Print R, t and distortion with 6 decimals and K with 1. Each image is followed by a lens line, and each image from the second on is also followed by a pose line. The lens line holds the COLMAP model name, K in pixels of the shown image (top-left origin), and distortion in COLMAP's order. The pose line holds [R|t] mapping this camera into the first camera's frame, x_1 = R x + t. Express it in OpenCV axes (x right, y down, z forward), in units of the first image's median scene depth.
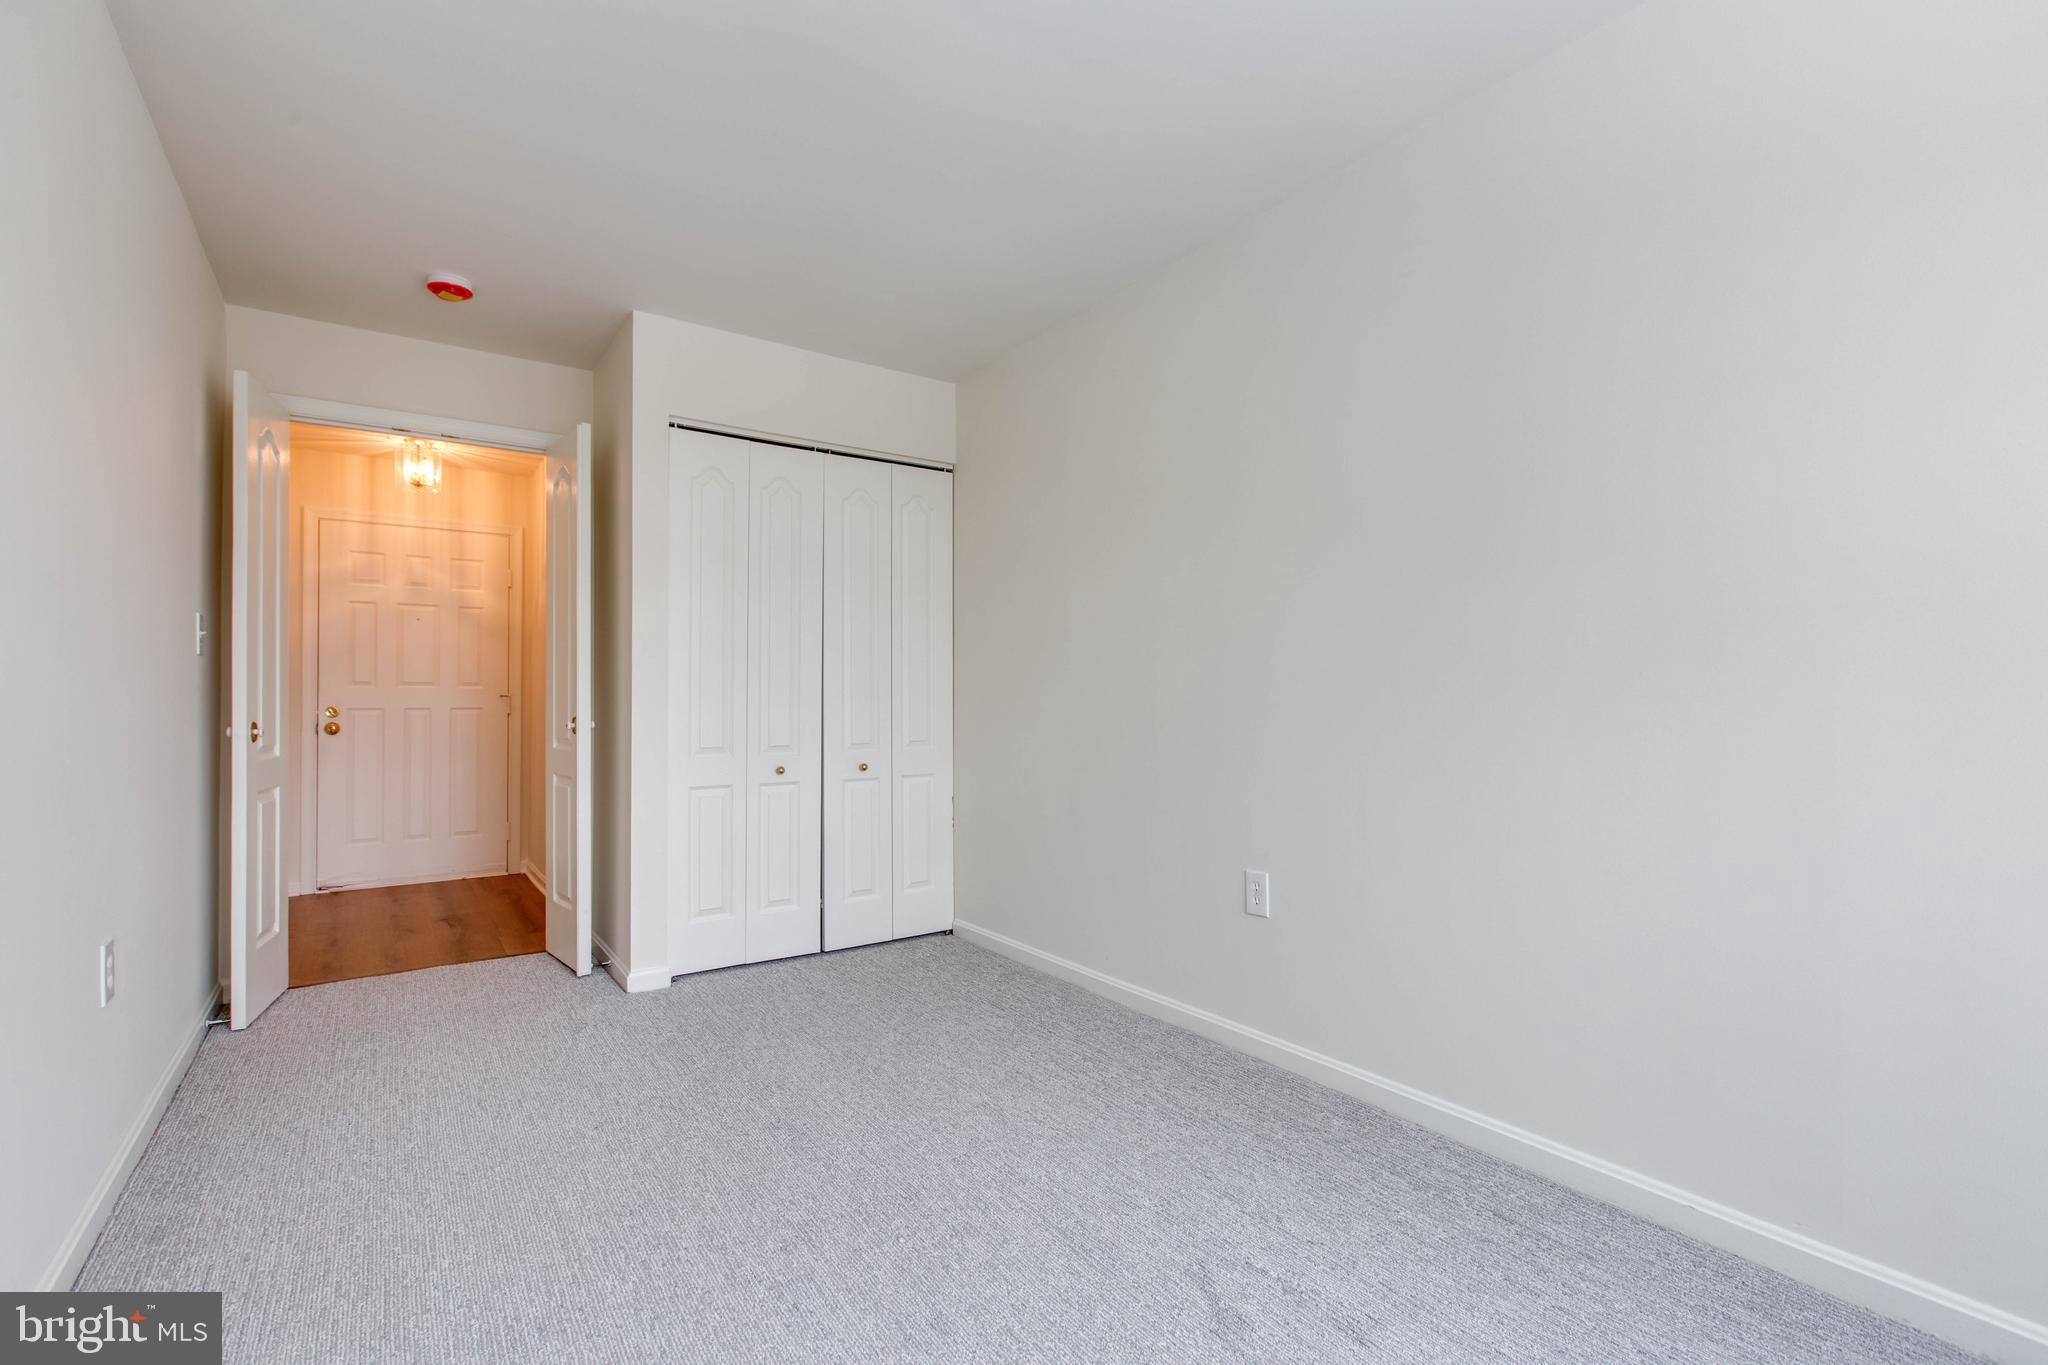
lens RADIAL K [[917.6, 0, 1026.9], [0, 917.6, 687.2], [0, 0, 1]] dist [0.004273, 0.000336]
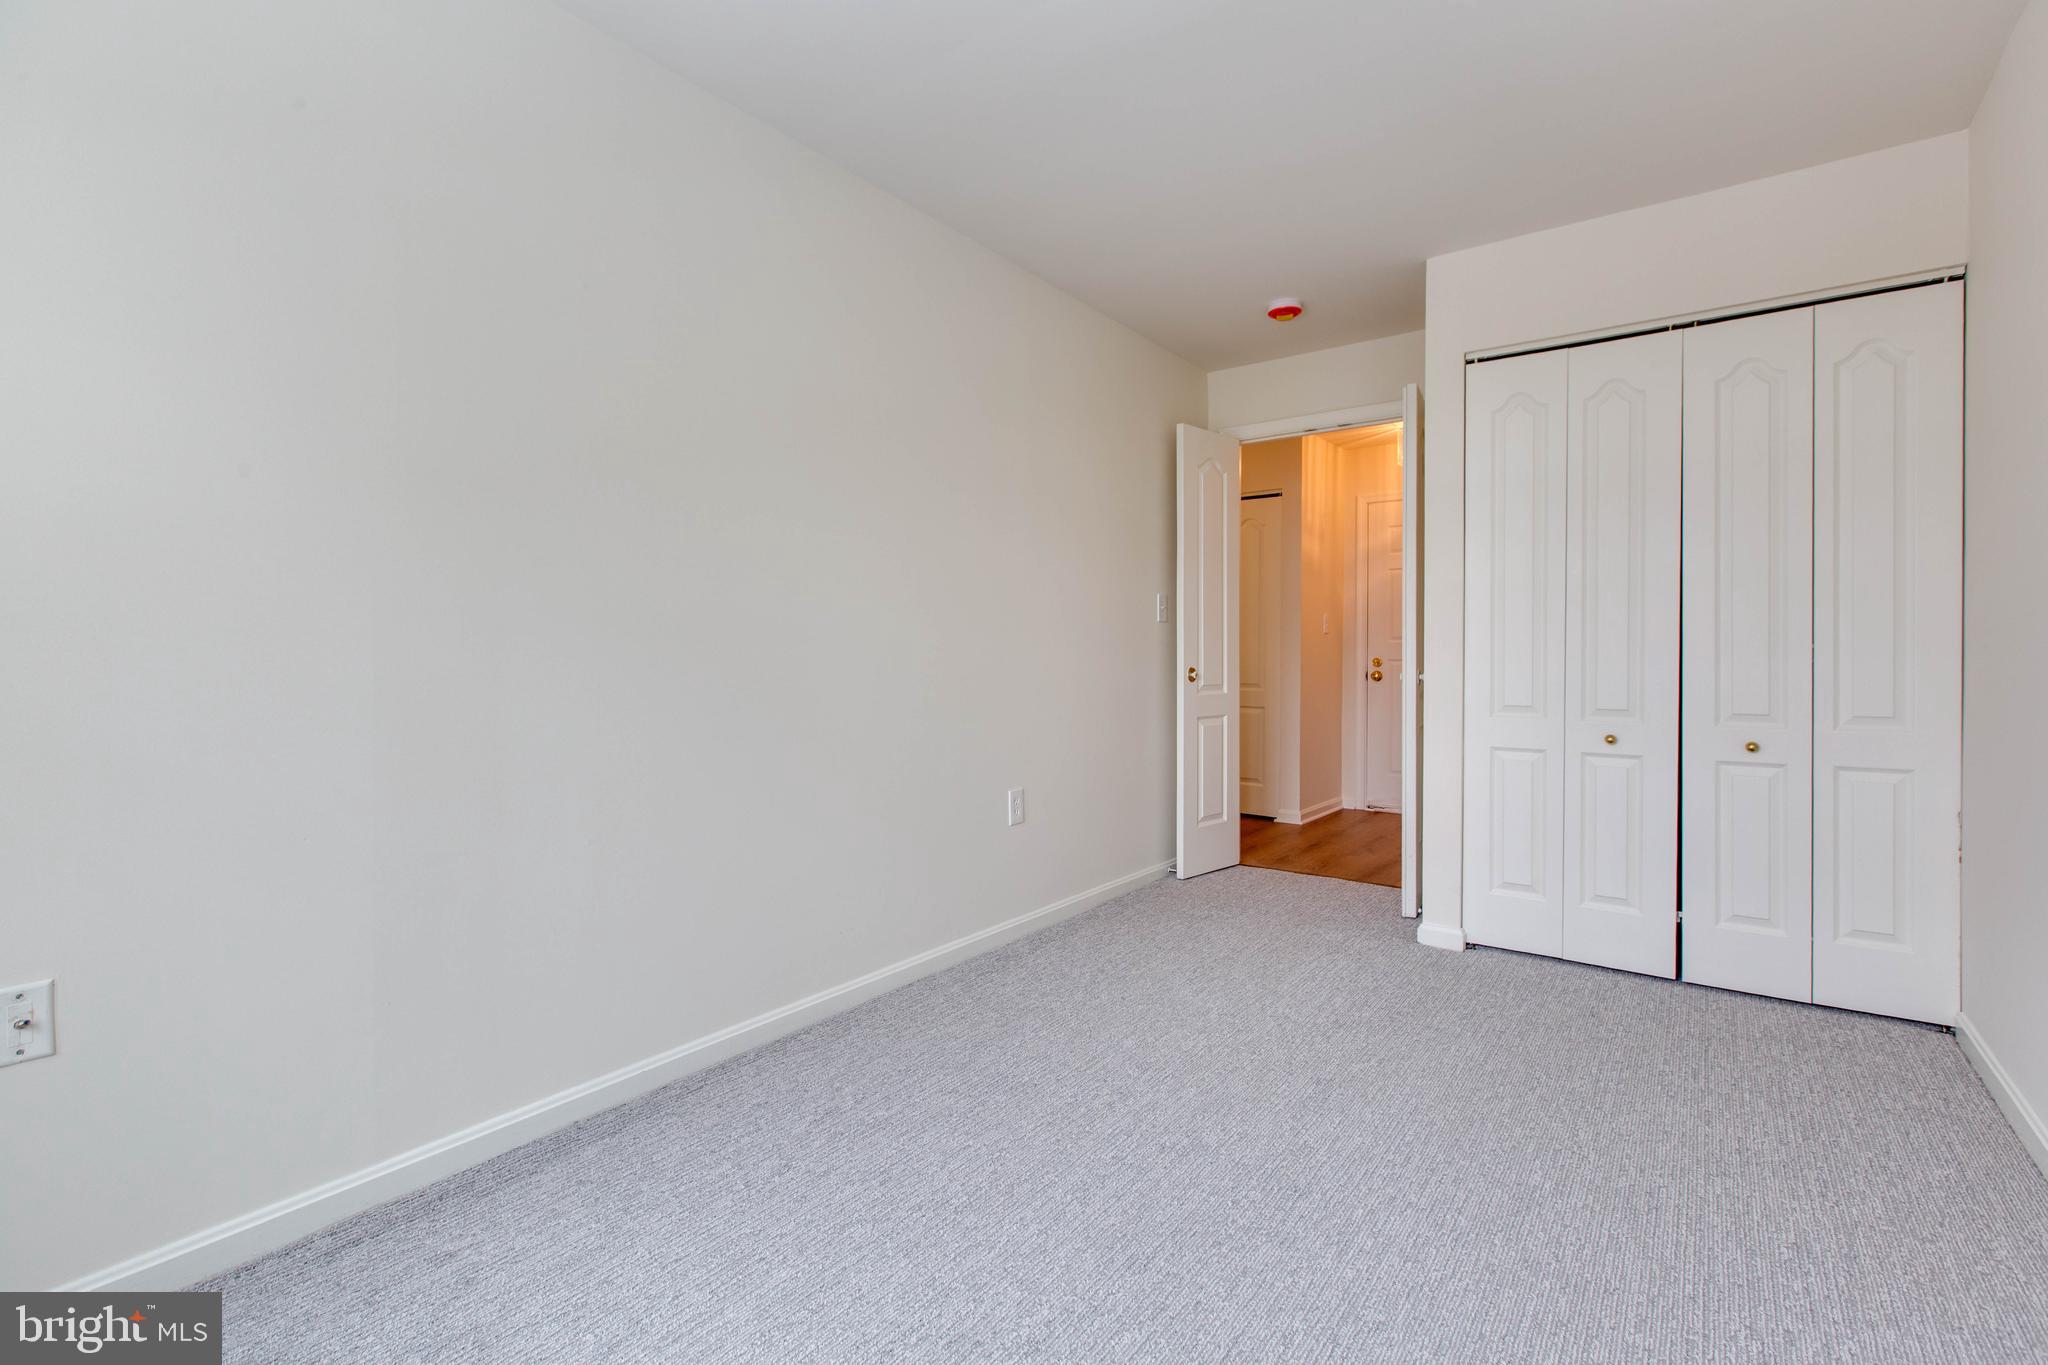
lens RADIAL K [[917.6, 0, 994.0], [0, 917.6, 661.4], [0, 0, 1]] dist [0.004273, 0.000336]
pose [[0.303368, 0.011165, -0.952808, 0.354960], [0.010637, 0.999829, 0.015103, 0.002835], [0.952814, -0.014716, 0.303198, 0.234236]]
